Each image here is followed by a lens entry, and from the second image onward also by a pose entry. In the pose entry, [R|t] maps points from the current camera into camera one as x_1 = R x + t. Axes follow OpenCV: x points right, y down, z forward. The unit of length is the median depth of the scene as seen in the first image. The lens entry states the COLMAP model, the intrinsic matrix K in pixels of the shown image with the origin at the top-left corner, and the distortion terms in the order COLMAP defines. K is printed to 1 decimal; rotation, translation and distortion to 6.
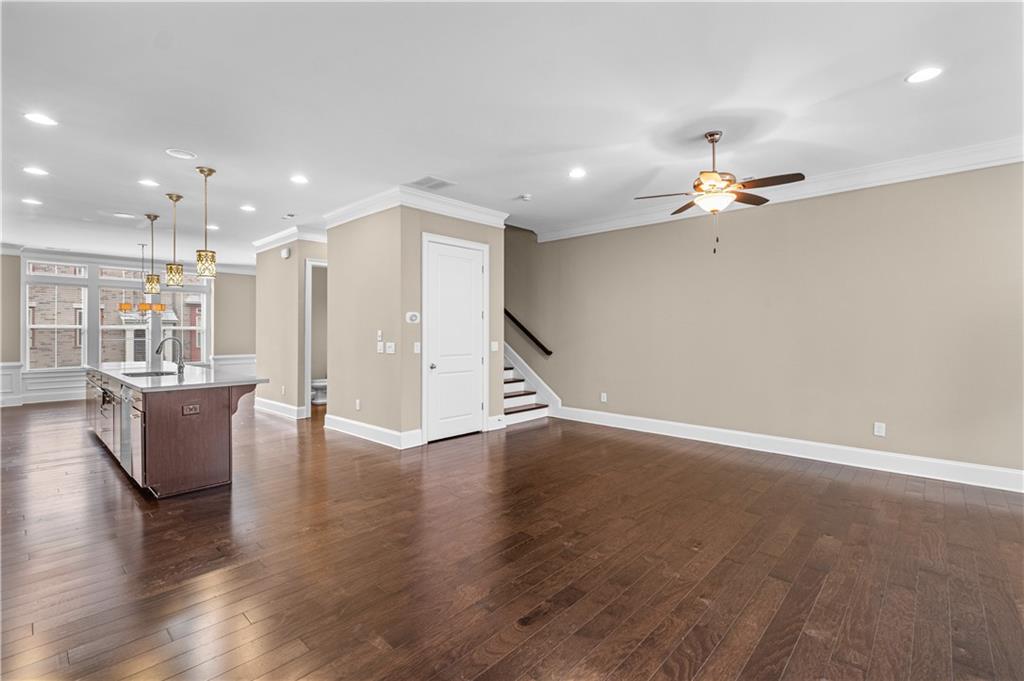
lens RADIAL K [[457.8, 0, 506.8], [0, 457.8, 329.3], [0, 0, 1]] dist [0.001361, -0.000258]
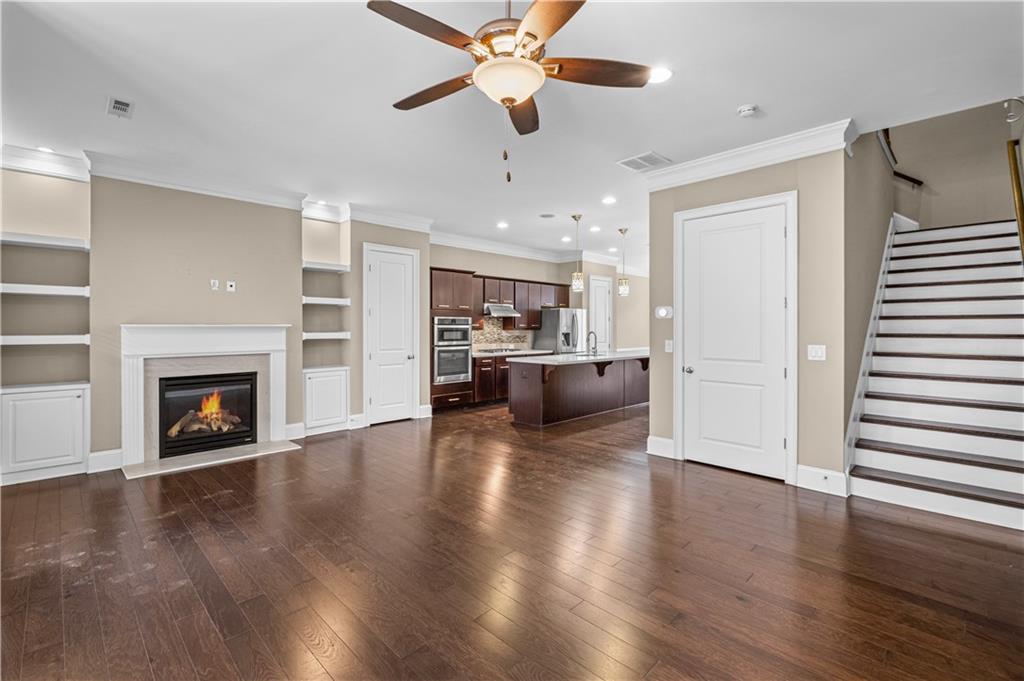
lens RADIAL K [[457.8, 0, 506.8], [0, 457.8, 329.3], [0, 0, 1]] dist [0.001361, -0.000258]
pose [[-0.036233, 0.002368, -0.999341, 0.702762], [0.003994, 0.999990, 0.002224, 0.004039], [0.999335, -0.003910, -0.036242, 0.728660]]
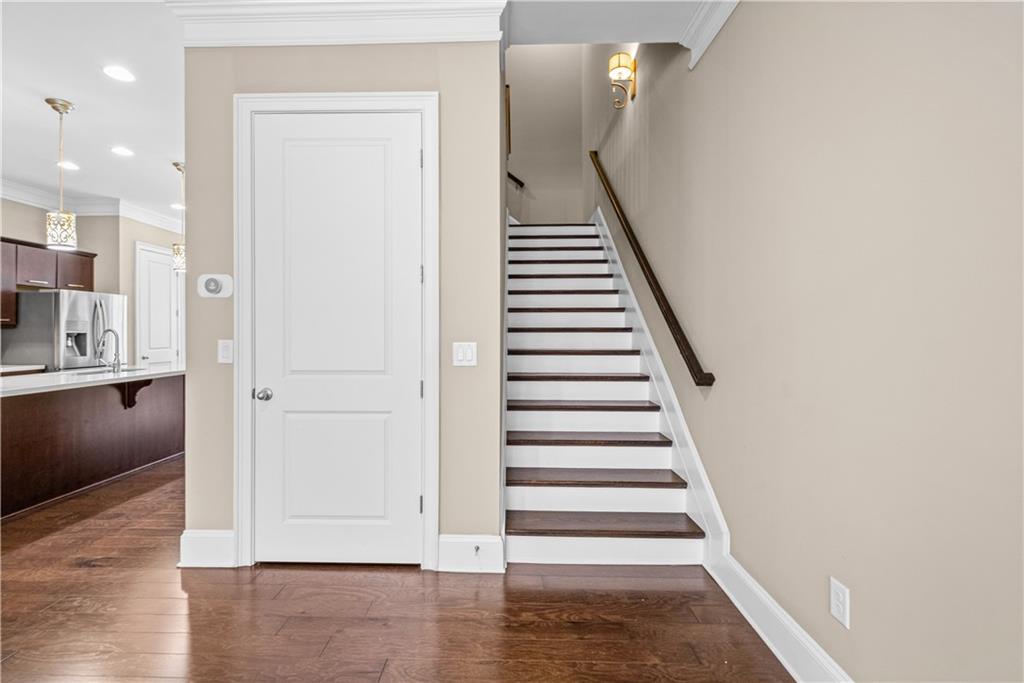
lens RADIAL K [[457.8, 0, 506.8], [0, 457.8, 330.3], [0, 0, 1]] dist [0.001361, -0.000258]
pose [[0.671395, -0.004009, -0.741089, 0.334111], [0.004641, 0.999989, -0.001206, 0.021280], [0.741085, -0.002629, 0.671406, 0.912375]]
